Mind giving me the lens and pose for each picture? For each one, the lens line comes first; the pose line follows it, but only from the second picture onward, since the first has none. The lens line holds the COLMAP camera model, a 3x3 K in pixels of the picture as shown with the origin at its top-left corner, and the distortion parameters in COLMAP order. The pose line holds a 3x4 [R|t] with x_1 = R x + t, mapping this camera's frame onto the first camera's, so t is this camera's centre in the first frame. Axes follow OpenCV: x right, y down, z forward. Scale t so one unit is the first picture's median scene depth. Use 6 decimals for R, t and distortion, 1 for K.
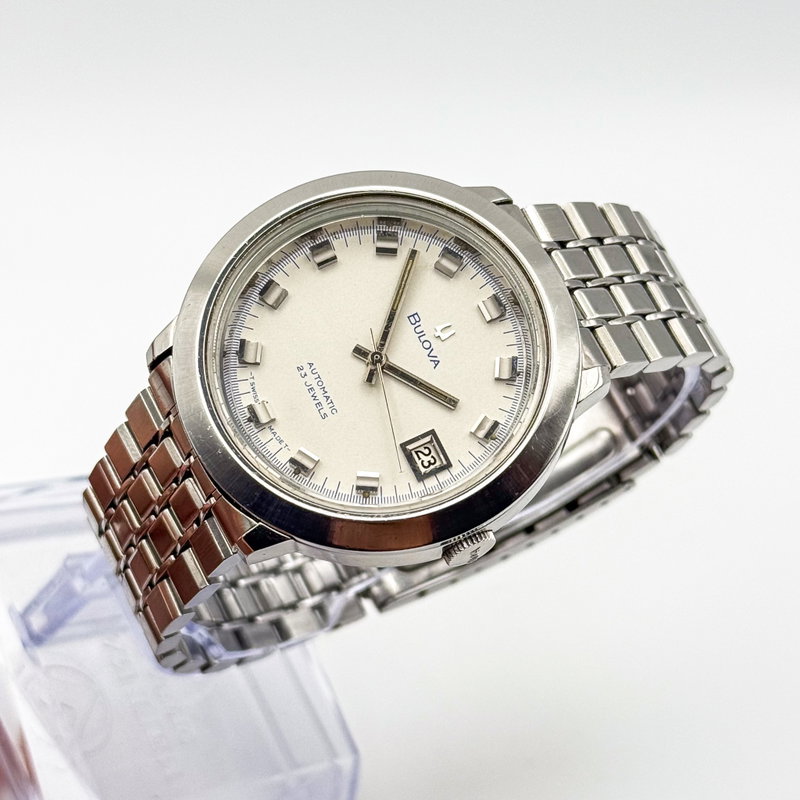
lens RADIAL K [[2083.0, 0, 385.4], [0, 2083.0, 393.2], [0, 0, 1]] dist [0.099440, 0.740158]
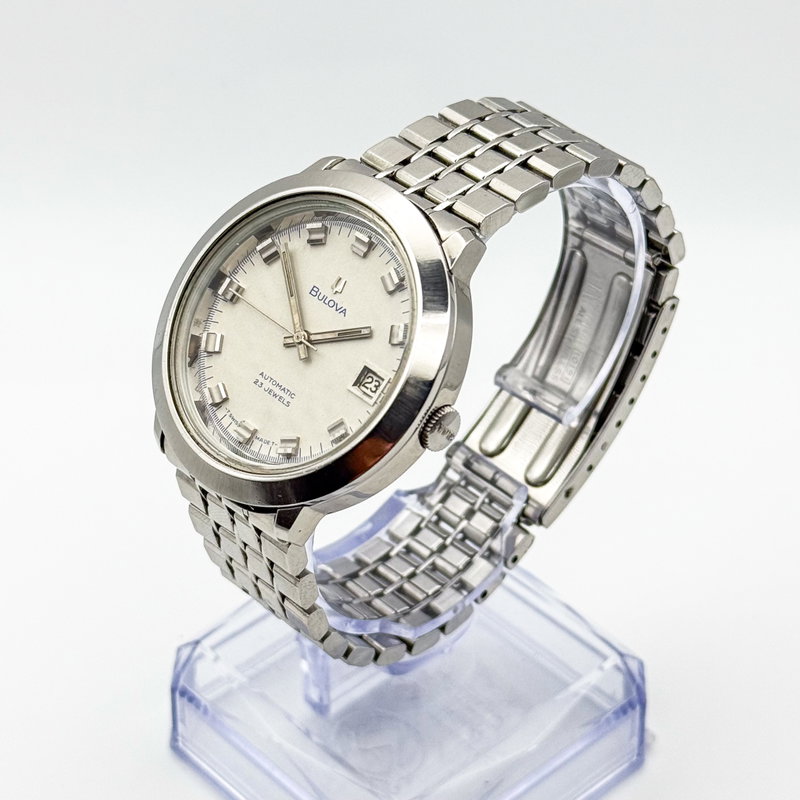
lens RADIAL K [[2083.0, 0, 385.4], [0, 2083.0, 393.2], [0, 0, 1]] dist [0.099440, 0.740158]
pose [[0.781888, -0.558901, -0.276191, 0.335025], [0.531167, 0.829168, -0.174190, 0.235499], [0.326364, -0.010506, 0.945186, -0.081657]]
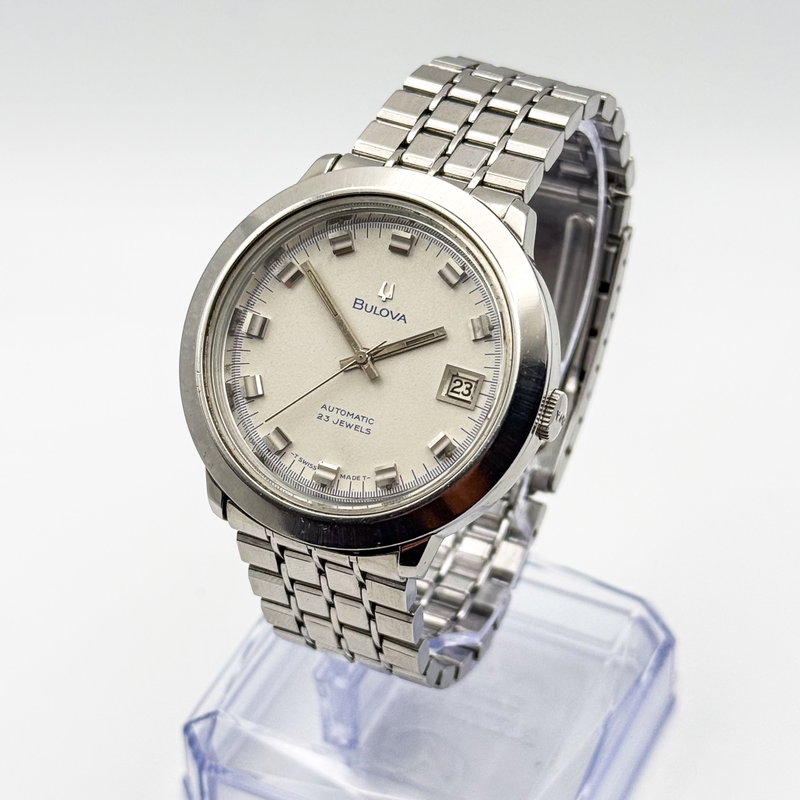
lens RADIAL K [[2083.0, 0, 385.4], [0, 2083.0, 393.2], [0, 0, 1]] dist [0.099440, 0.740158]
pose [[0.673414, -0.734646, -0.082516, 0.077218], [0.738468, 0.673667, 0.028946, -0.026019], [0.034323, -0.080429, 0.996169, -0.049837]]
